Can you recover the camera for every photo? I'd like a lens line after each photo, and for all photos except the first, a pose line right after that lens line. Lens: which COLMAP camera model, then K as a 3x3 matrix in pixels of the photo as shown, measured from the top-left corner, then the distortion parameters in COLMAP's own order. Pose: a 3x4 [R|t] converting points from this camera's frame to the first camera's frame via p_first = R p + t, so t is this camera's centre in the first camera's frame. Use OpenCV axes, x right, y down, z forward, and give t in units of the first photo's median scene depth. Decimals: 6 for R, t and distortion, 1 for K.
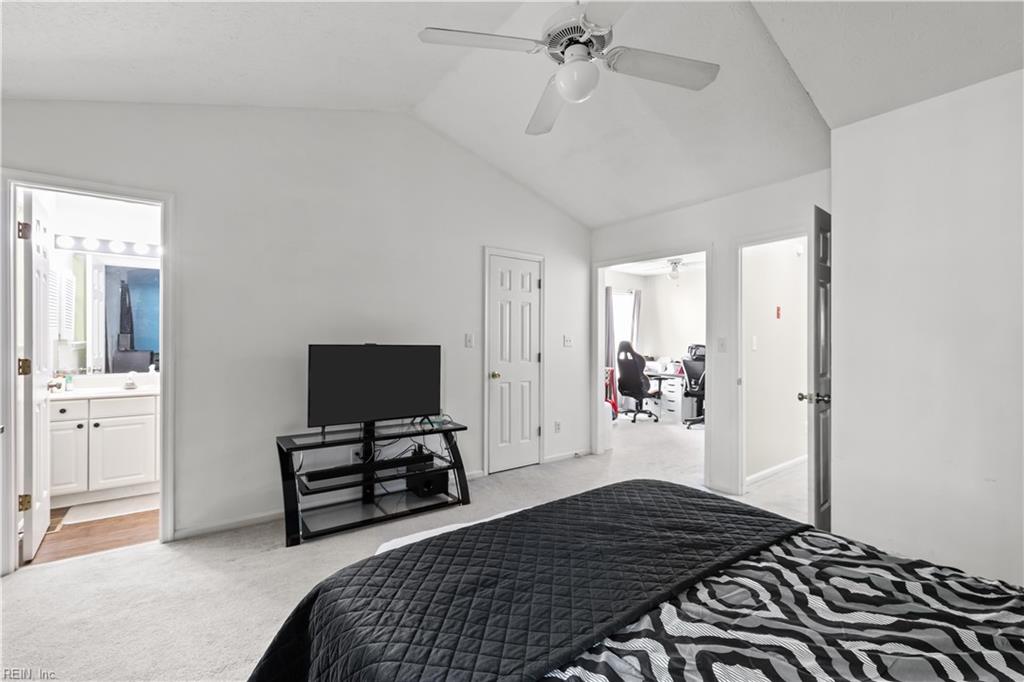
lens RADIAL K [[444.4, 0, 503.7], [0, 444.4, 341.3], [0, 0, 1]] dist [0.007248, -0.001899]
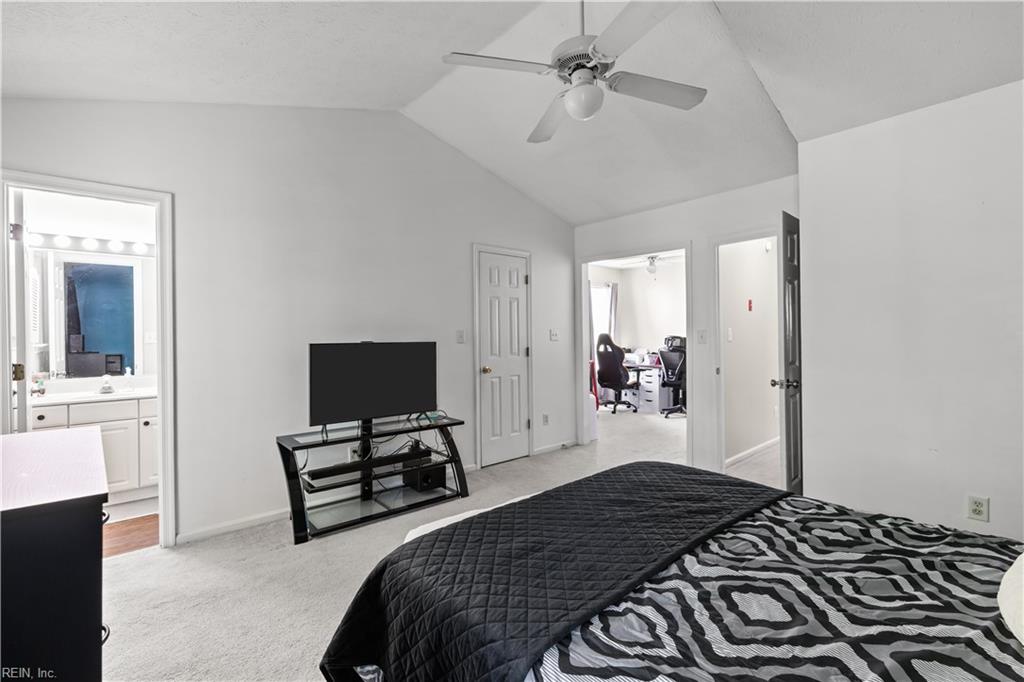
lens RADIAL K [[468.6, 0, 502.9], [0, 468.6, 333.2], [0, 0, 1]] dist [0.004504, -0.003510]
pose [[0.996192, -0.016097, 0.085687, -0.082462], [0.016297, 0.999866, -0.001634, -0.006163], [-0.085650, 0.003024, 0.996321, -0.079883]]
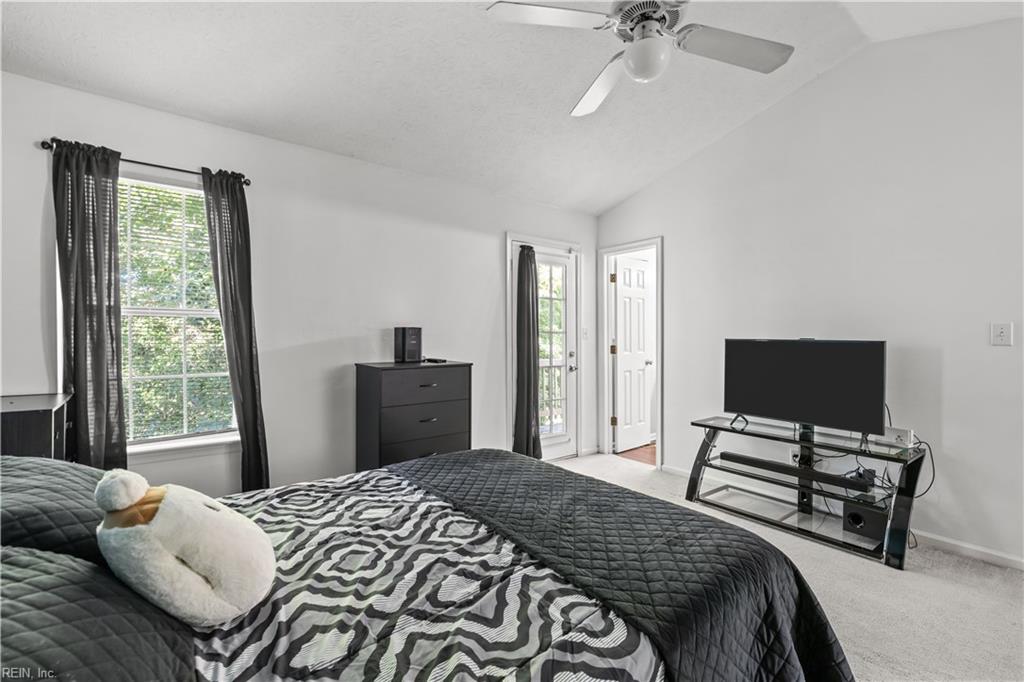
lens RADIAL K [[468.6, 0, 517.2], [0, 468.6, 343.1], [0, 0, 1]] dist [0.004504, -0.003510]
pose [[0.009194, 0.008651, -0.999920, 0.644294], [0.000831, 0.999962, 0.008659, 0.006451], [0.999957, -0.000910, 0.009186, 0.396634]]
